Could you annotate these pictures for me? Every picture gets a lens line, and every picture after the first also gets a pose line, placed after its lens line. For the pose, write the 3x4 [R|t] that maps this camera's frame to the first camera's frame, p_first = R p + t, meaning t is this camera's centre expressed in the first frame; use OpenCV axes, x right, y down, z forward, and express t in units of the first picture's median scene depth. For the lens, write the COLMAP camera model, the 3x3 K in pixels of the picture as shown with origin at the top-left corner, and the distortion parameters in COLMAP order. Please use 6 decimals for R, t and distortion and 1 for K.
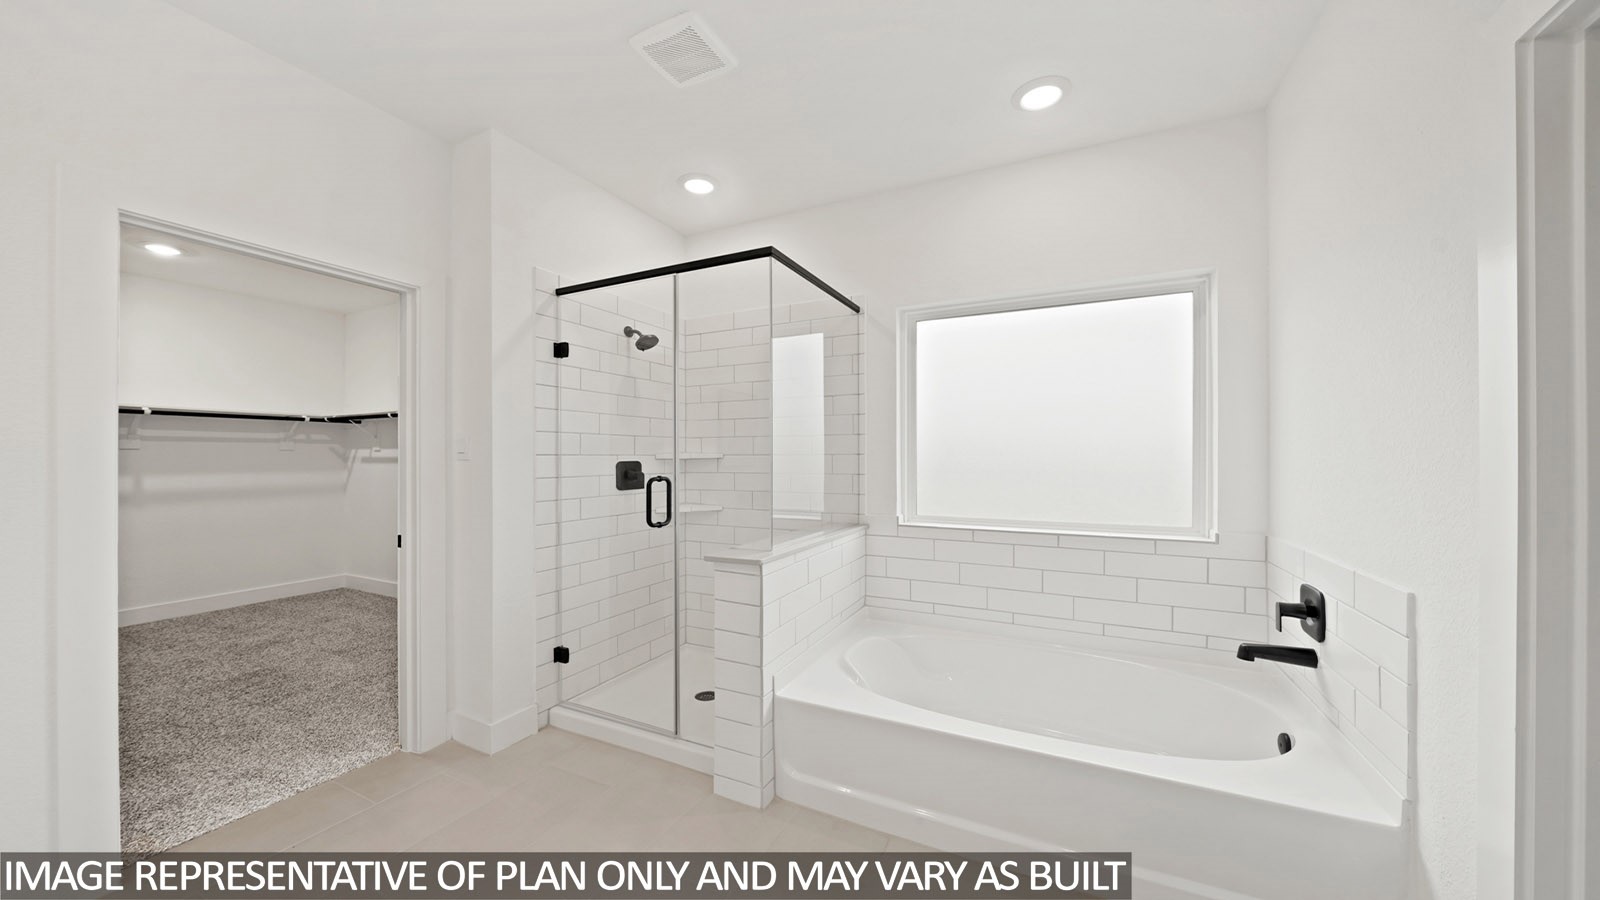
lens RADIAL K [[546.5, 0, 799.3], [0, 546.5, 452.4], [0, 0, 1]] dist [-0.006090, 0.000175]
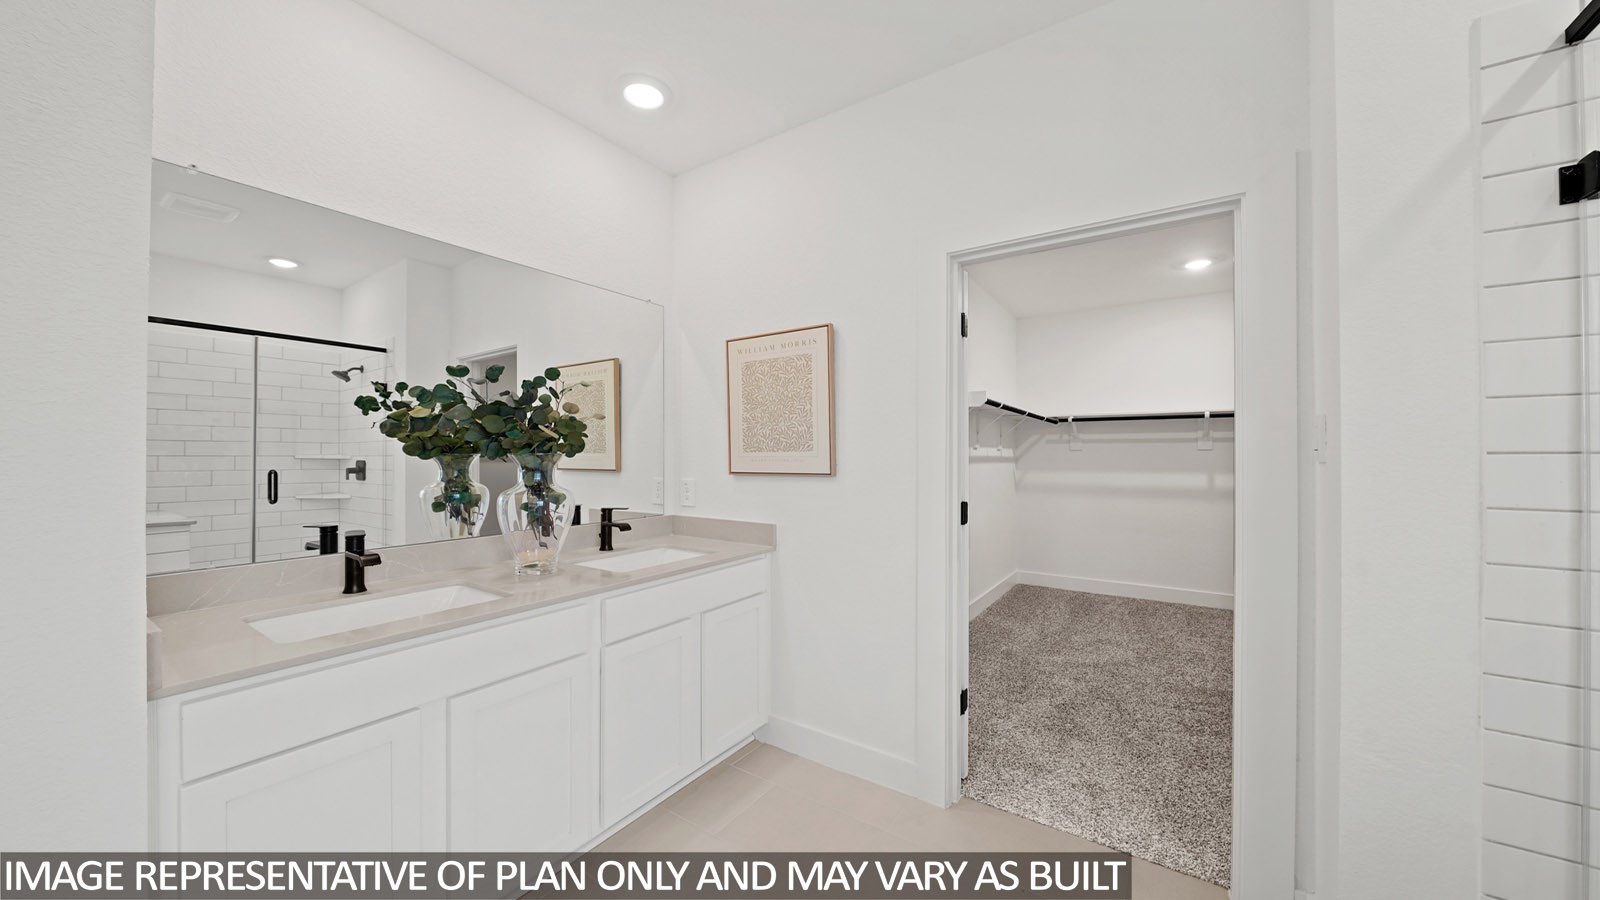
lens RADIAL K [[546.5, 0, 804.5], [0, 546.5, 454.2], [0, 0, 1]] dist [-0.006090, 0.000175]
pose [[-0.135907, -0.004544, -0.990711, 0.009453], [0.010577, 0.999926, -0.006037, 0.001652], [0.990665, -0.011299, -0.135848, 0.506806]]
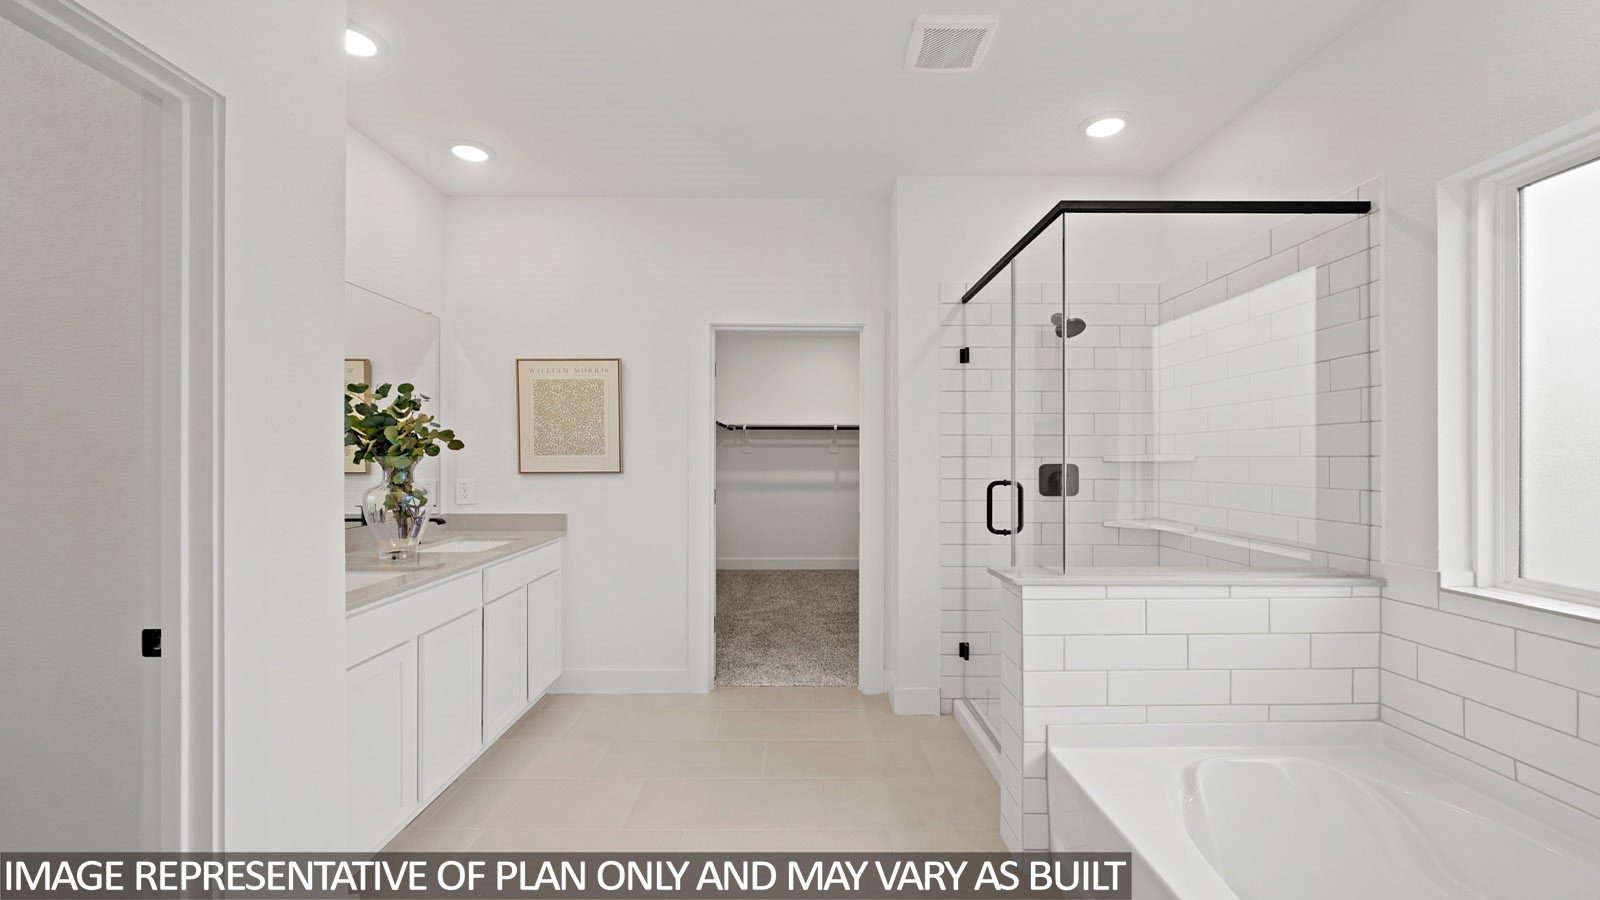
lens RADIAL K [[640.8, 0, 799.3], [0, 640.8, 454.5], [0, 0, 1]] dist [-0.003426, 0.000631]
pose [[0.448549, -0.004310, -0.893748, 0.498452], [0.009727, 0.999953, 0.000060, -0.004395], [0.893705, -0.008720, 0.448570, 0.176566]]
